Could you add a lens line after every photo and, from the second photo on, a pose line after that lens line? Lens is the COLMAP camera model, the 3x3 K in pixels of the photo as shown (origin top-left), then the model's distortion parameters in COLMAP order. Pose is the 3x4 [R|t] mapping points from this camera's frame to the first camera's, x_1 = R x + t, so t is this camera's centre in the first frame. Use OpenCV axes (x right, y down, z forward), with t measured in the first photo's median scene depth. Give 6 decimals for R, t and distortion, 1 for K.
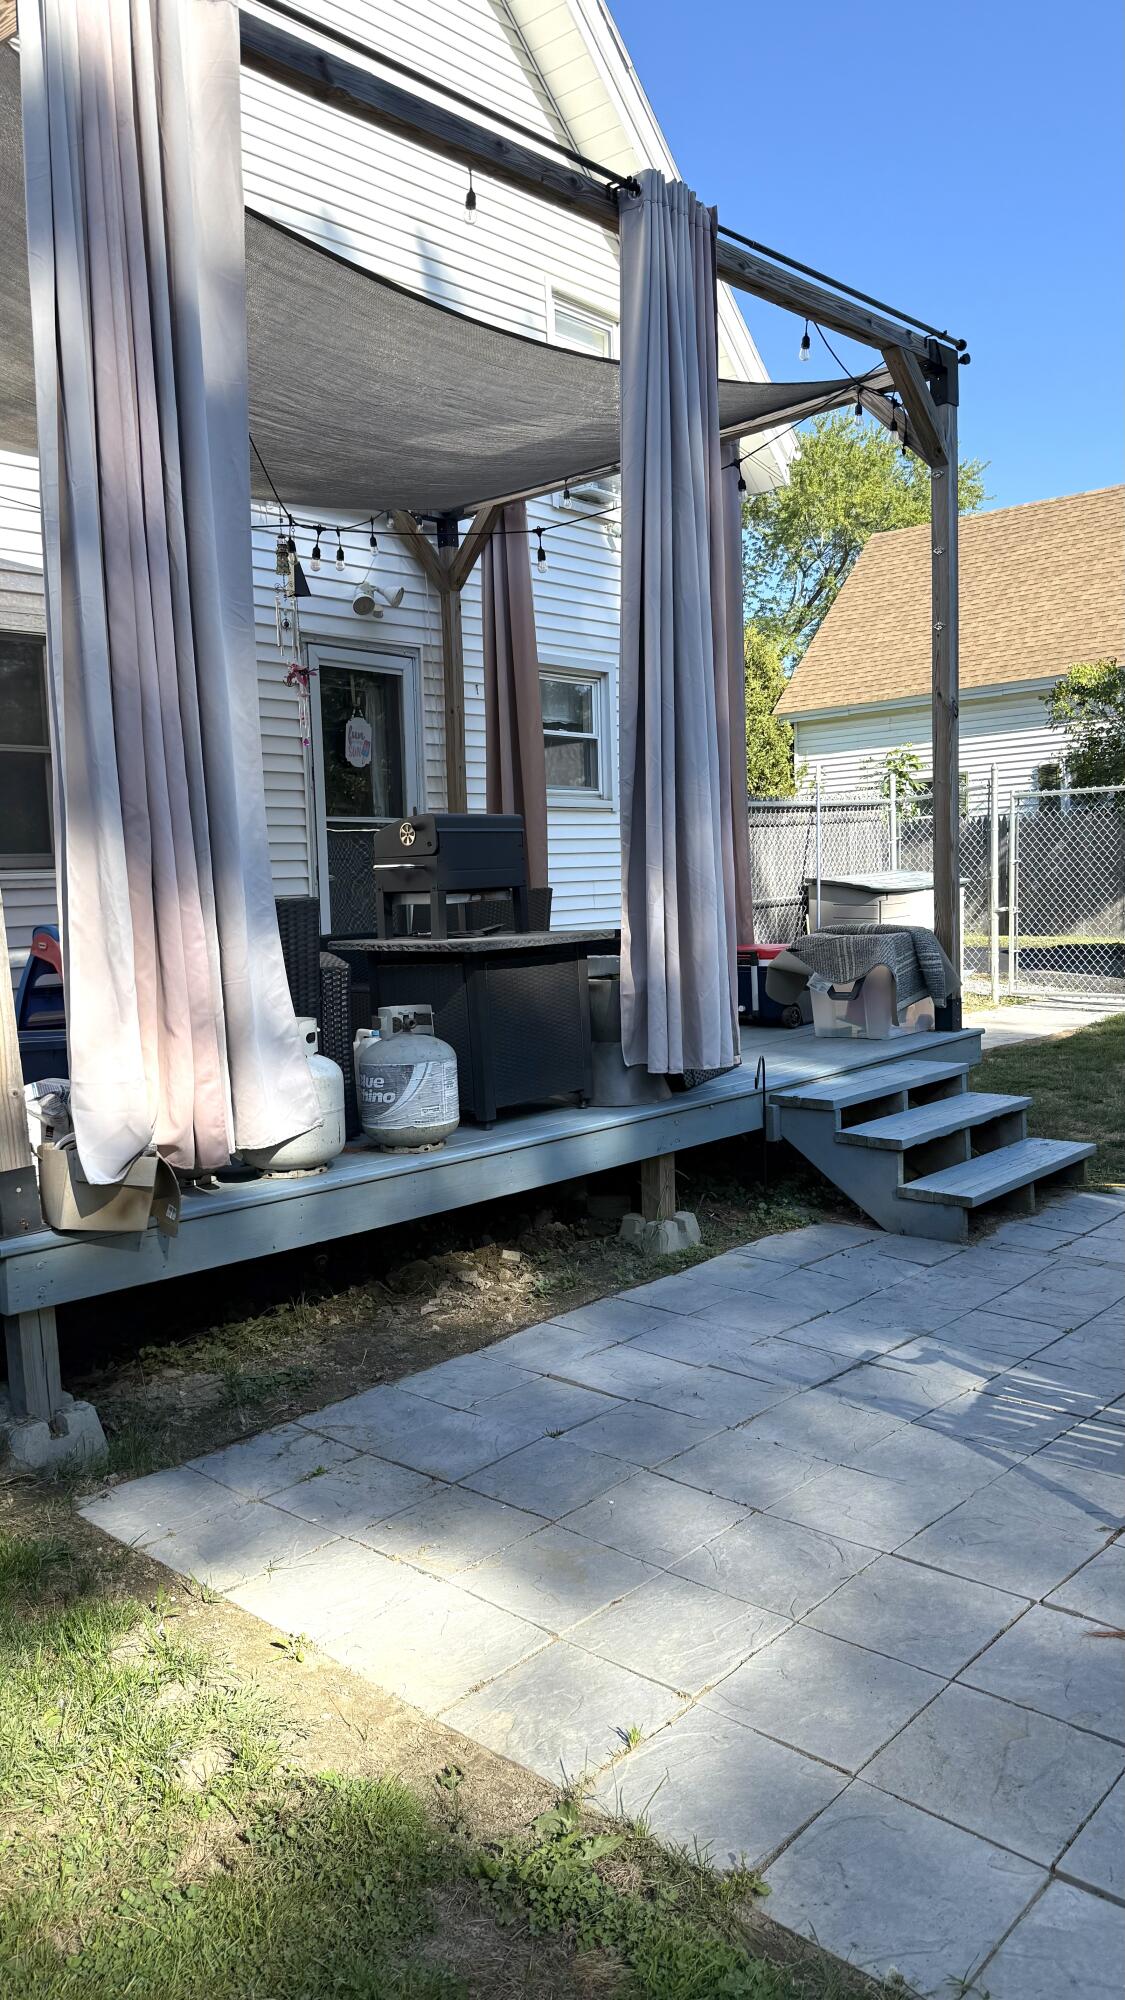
lens RADIAL K [[1403.0, 0, 558.1], [0, 1403.0, 985.7], [0, 0, 1]] dist [0.074276, -0.095943]
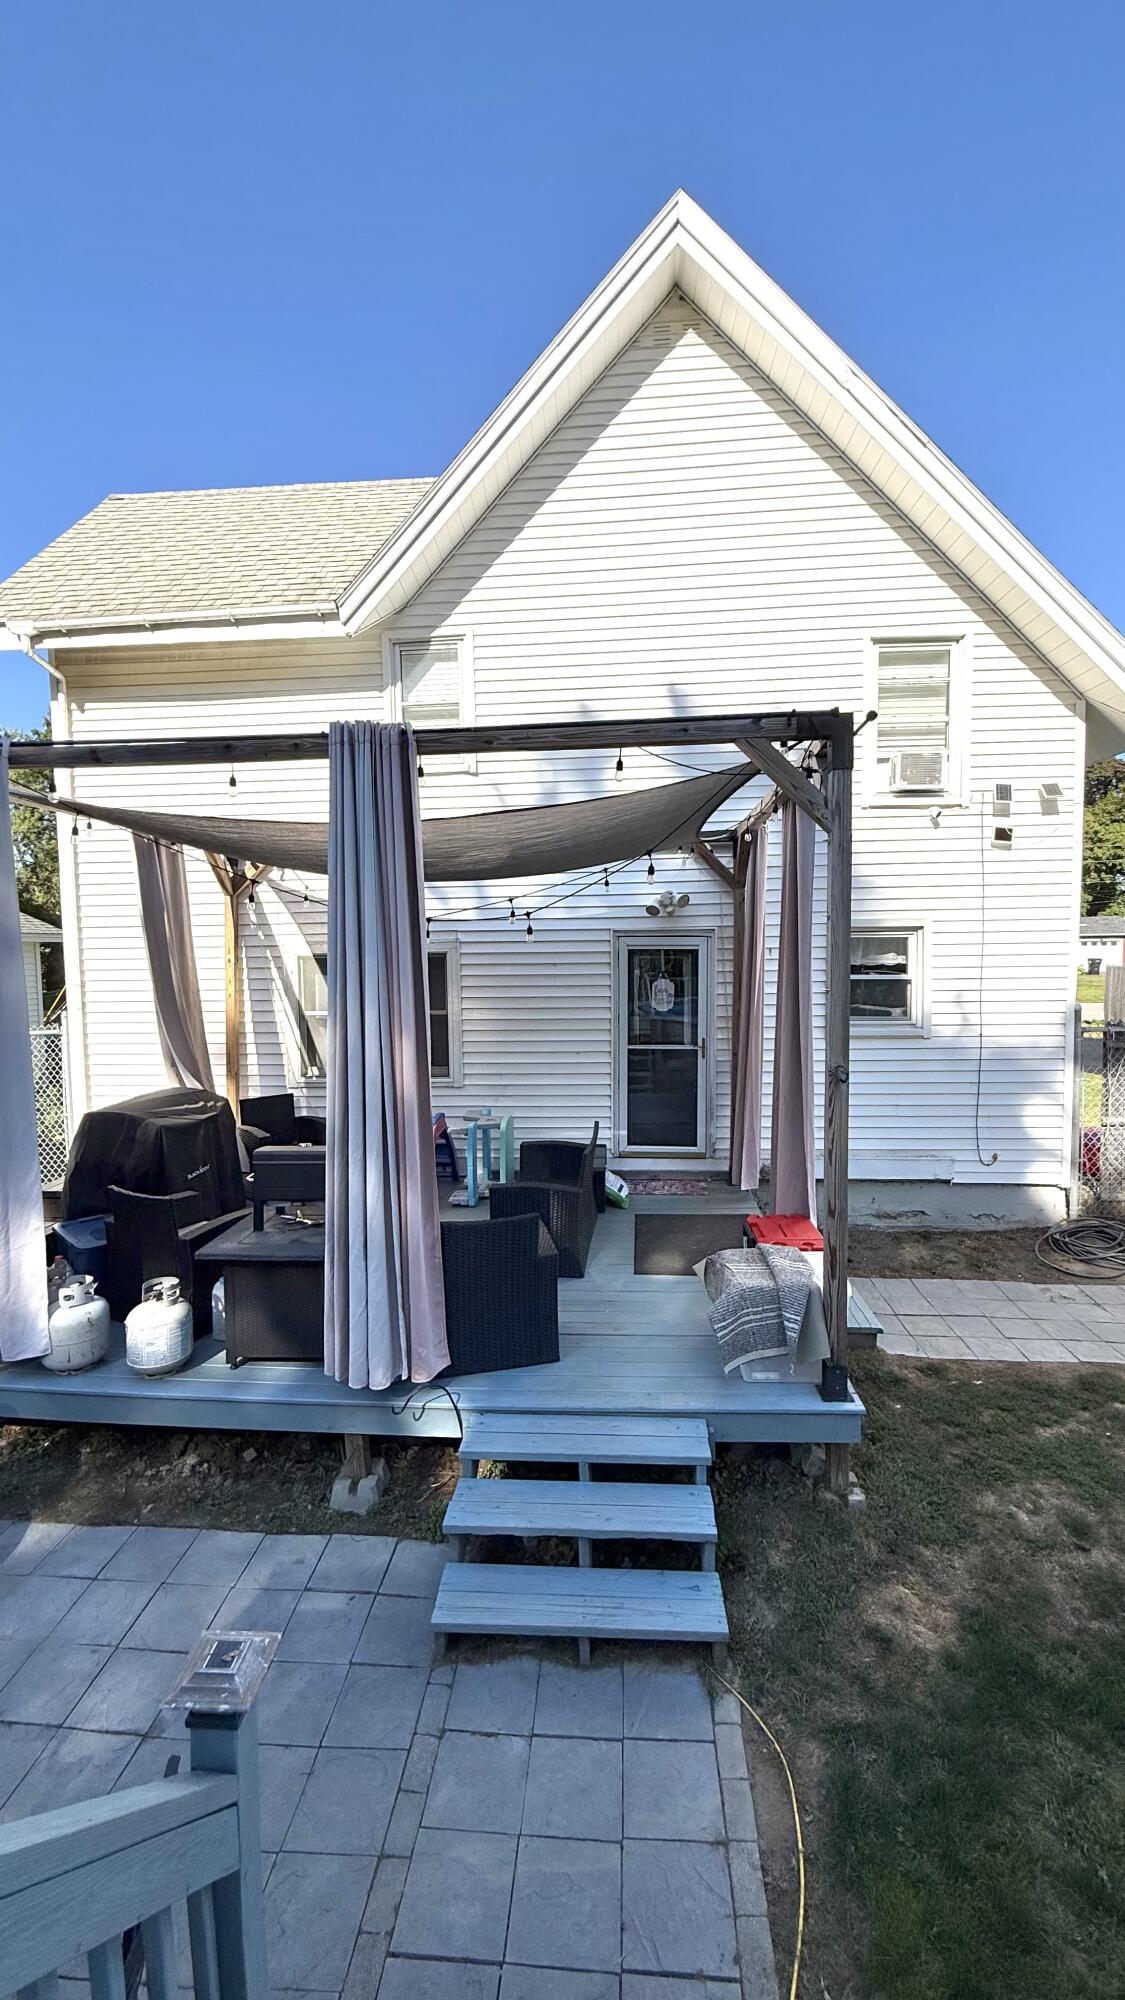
lens RADIAL K [[793.4, 0, 564.7], [0, 793.4, 993.5], [0, 0, 1]] dist [-0.000705, 0.000376]
pose [[0.640612, 0.075284, -0.764165, 1.041630], [-0.075706, 0.996526, 0.034710, -0.468895], [0.764123, 0.035616, 0.644086, 0.905853]]
